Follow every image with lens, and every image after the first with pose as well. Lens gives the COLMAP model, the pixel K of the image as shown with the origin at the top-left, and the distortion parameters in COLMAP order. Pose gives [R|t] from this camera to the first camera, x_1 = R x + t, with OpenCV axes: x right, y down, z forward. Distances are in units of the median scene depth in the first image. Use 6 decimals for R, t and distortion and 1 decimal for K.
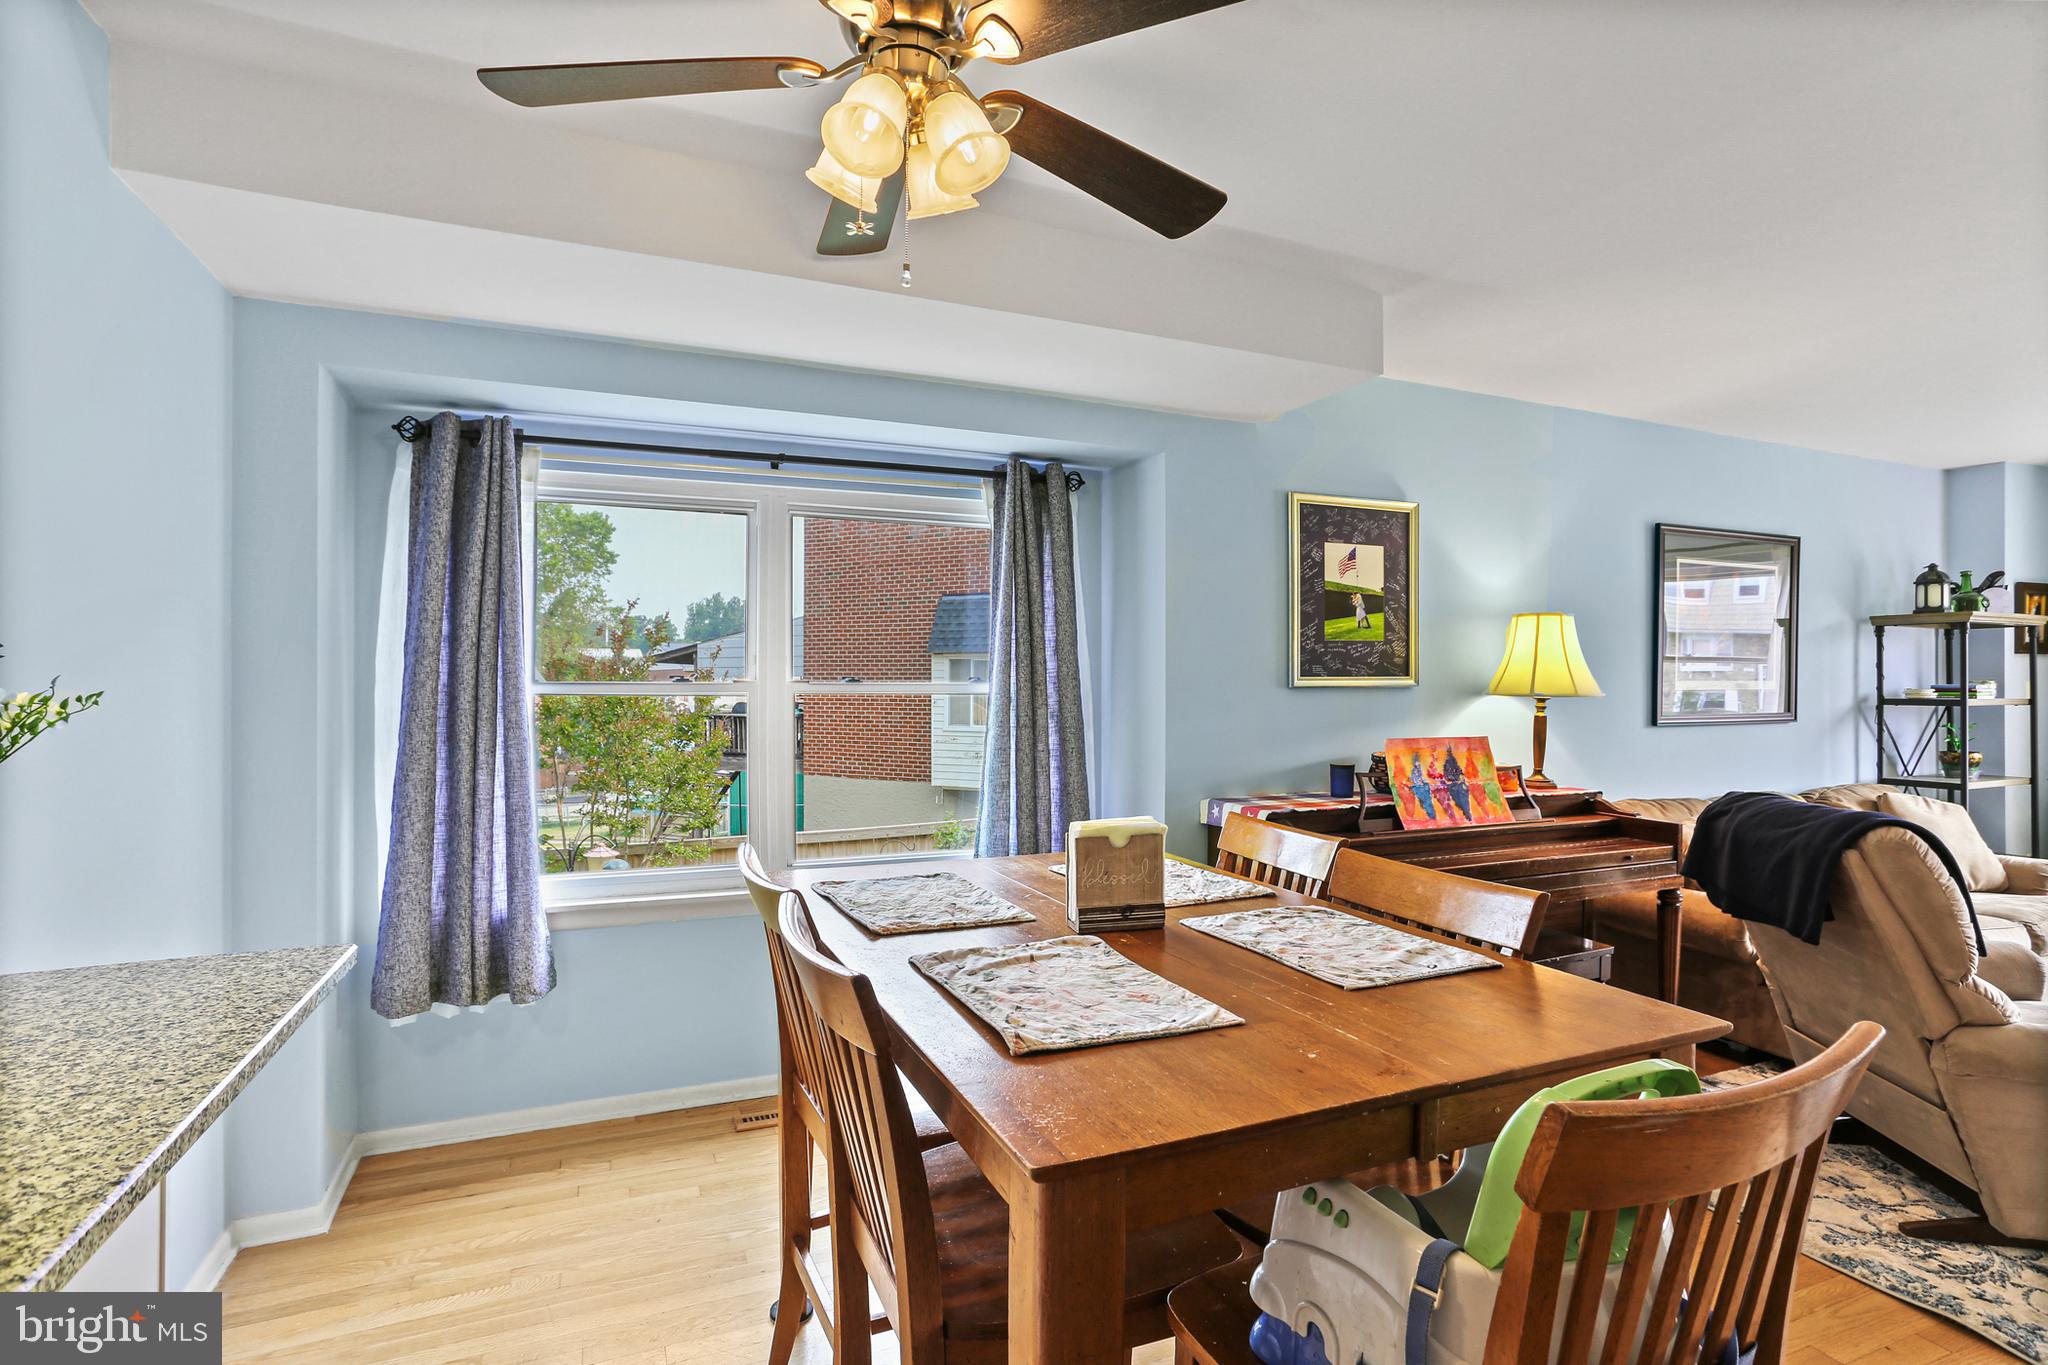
lens RADIAL K [[1008.5, 0, 1024.6], [0, 1008.5, 692.2], [0, 0, 1]] dist [-0.037587, 0.018775]
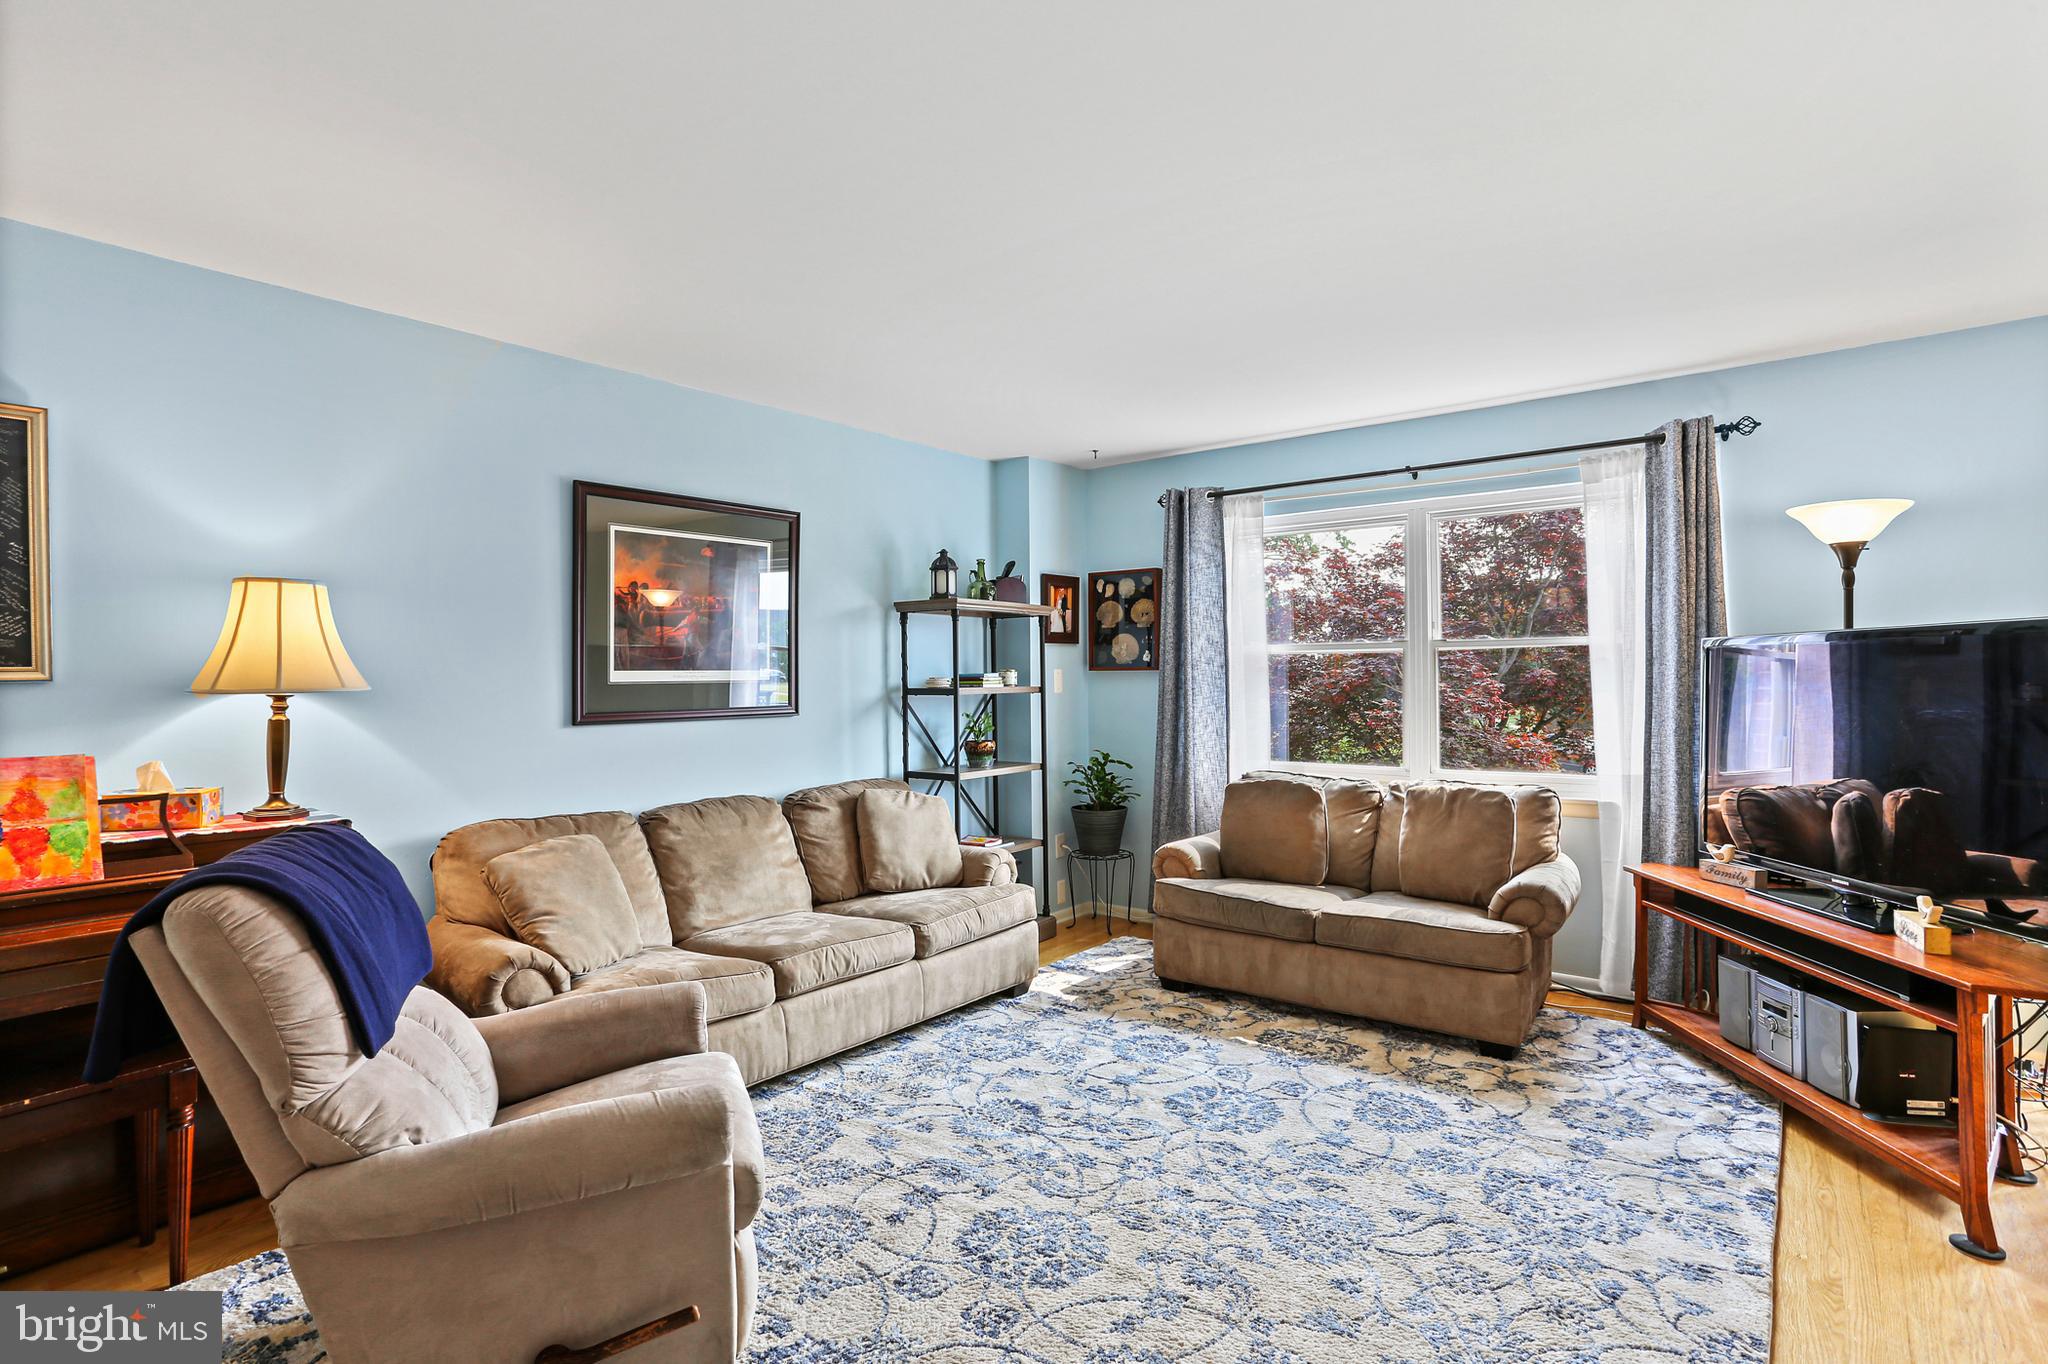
lens RADIAL K [[1008.5, 0, 1025.1], [0, 1008.5, 692.1], [0, 0, 1]] dist [-0.037587, 0.018775]
pose [[0.884549, -0.016739, 0.466146, 0.520725], [0.014778, 0.999860, 0.007862, 0.004509], [-0.466213, -0.000066, 0.884673, 0.079423]]
